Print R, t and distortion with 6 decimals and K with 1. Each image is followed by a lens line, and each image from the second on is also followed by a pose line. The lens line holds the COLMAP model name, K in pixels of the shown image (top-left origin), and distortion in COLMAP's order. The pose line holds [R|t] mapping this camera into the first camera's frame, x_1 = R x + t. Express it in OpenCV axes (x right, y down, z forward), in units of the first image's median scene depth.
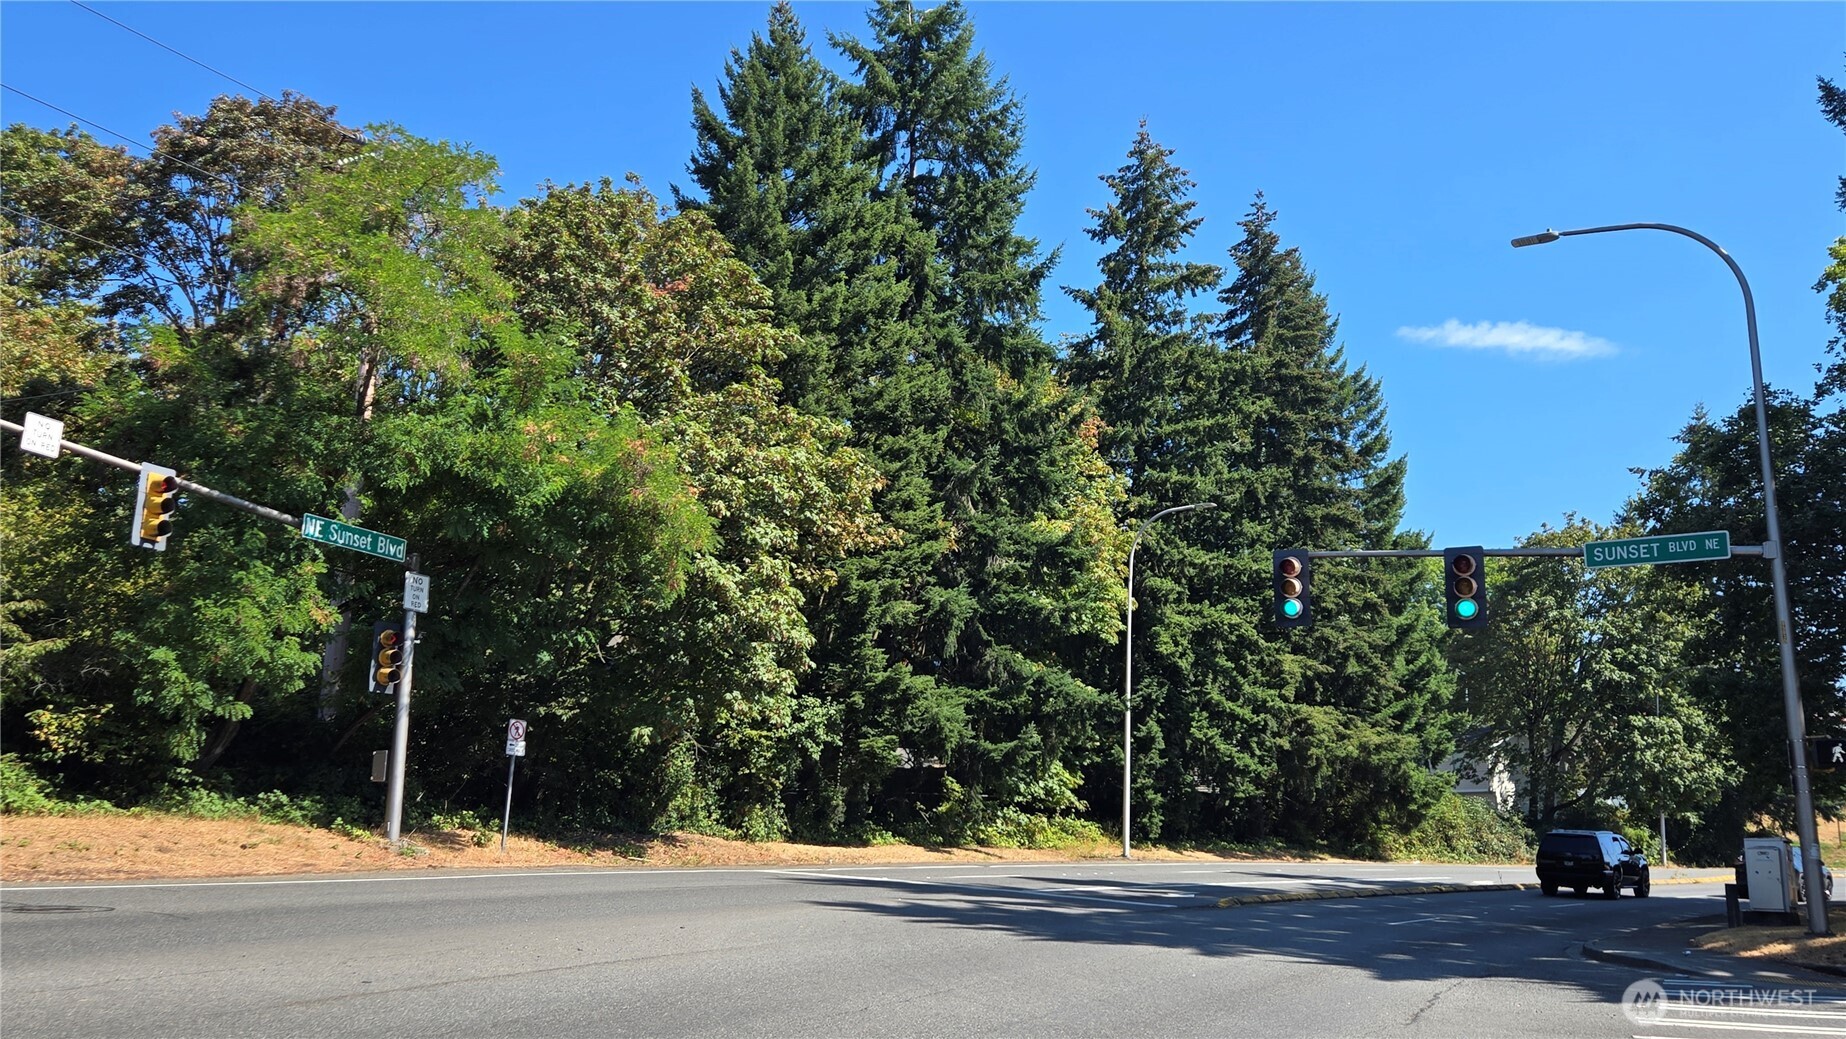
lens RADIAL K [[1262.8, 0, 969.0], [0, 1262.8, 504.1], [0, 0, 1]] dist [0.076799, -0.058039]
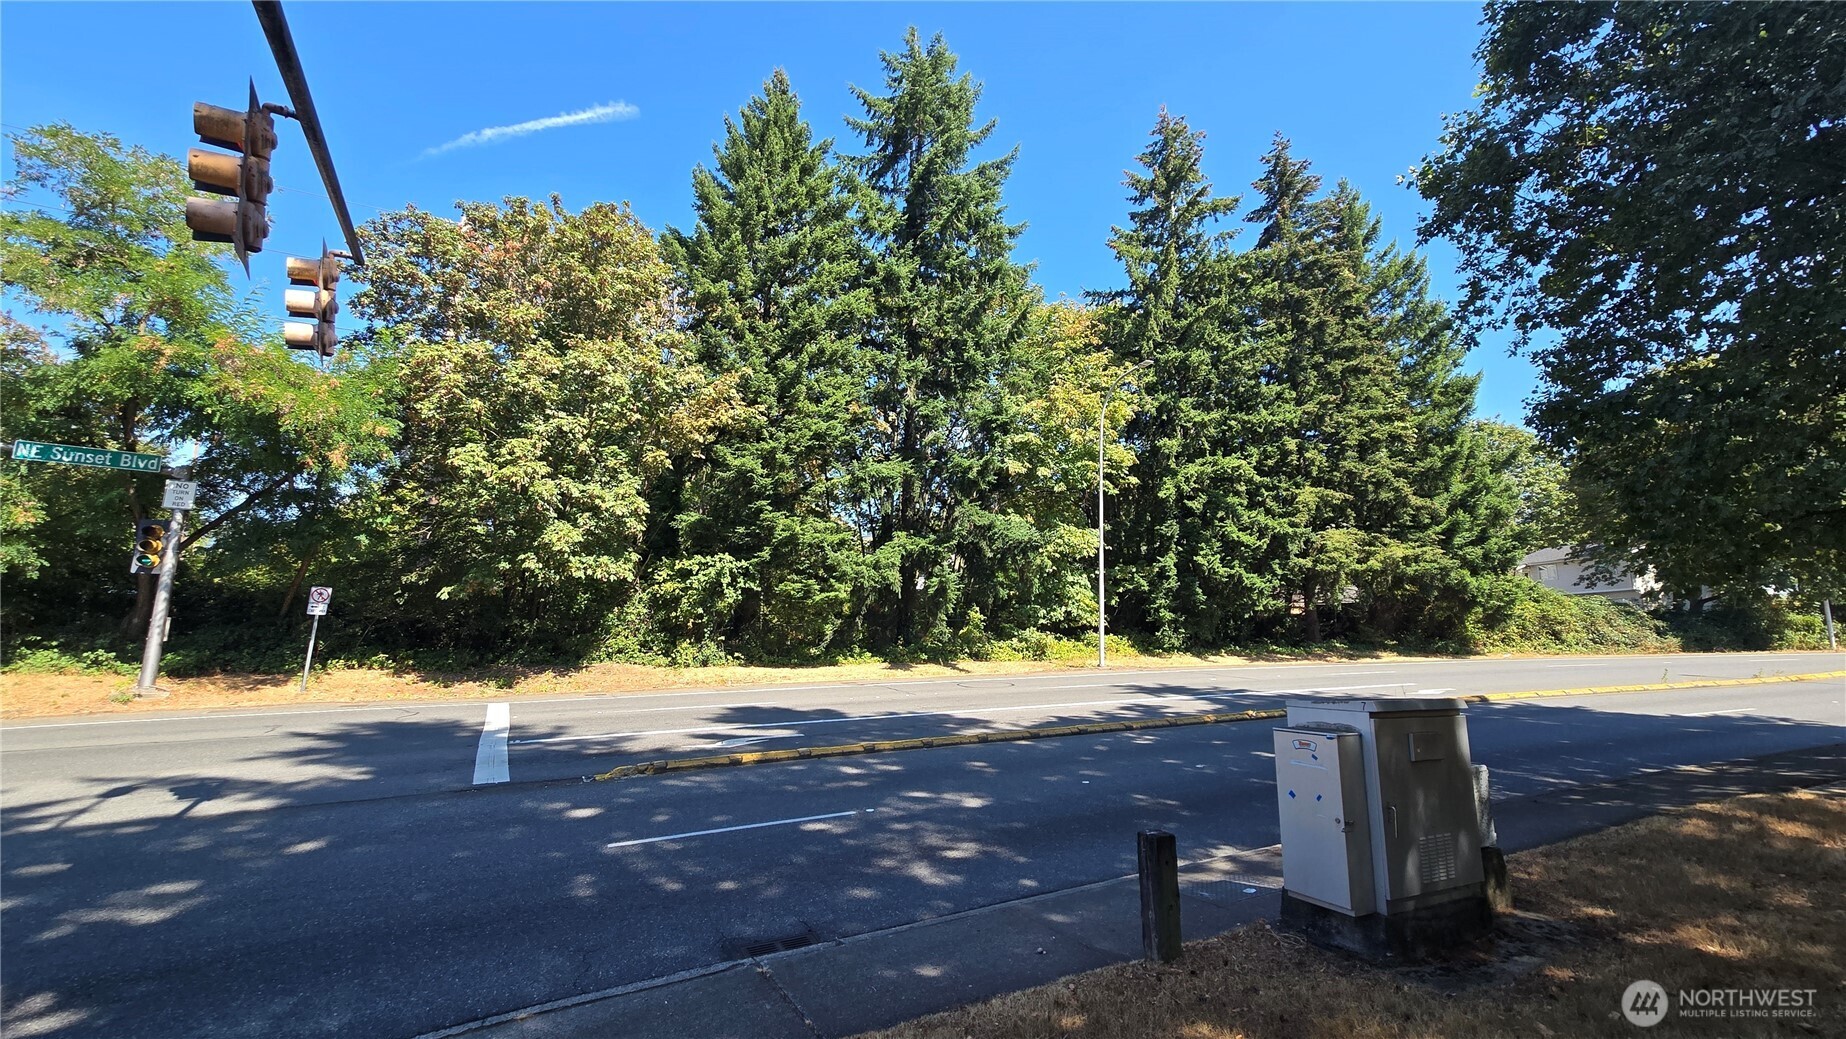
lens RADIAL K [[688.5, 0, 922.7], [0, 688.5, 477.0], [0, 0, 1]] dist [0.000434, 0.000098]
pose [[0.890419, -0.130993, -0.435883, 0.225740], [0.141140, 0.989947, -0.009183, 0.067666], [0.432705, -0.053343, 0.899956, 0.288968]]
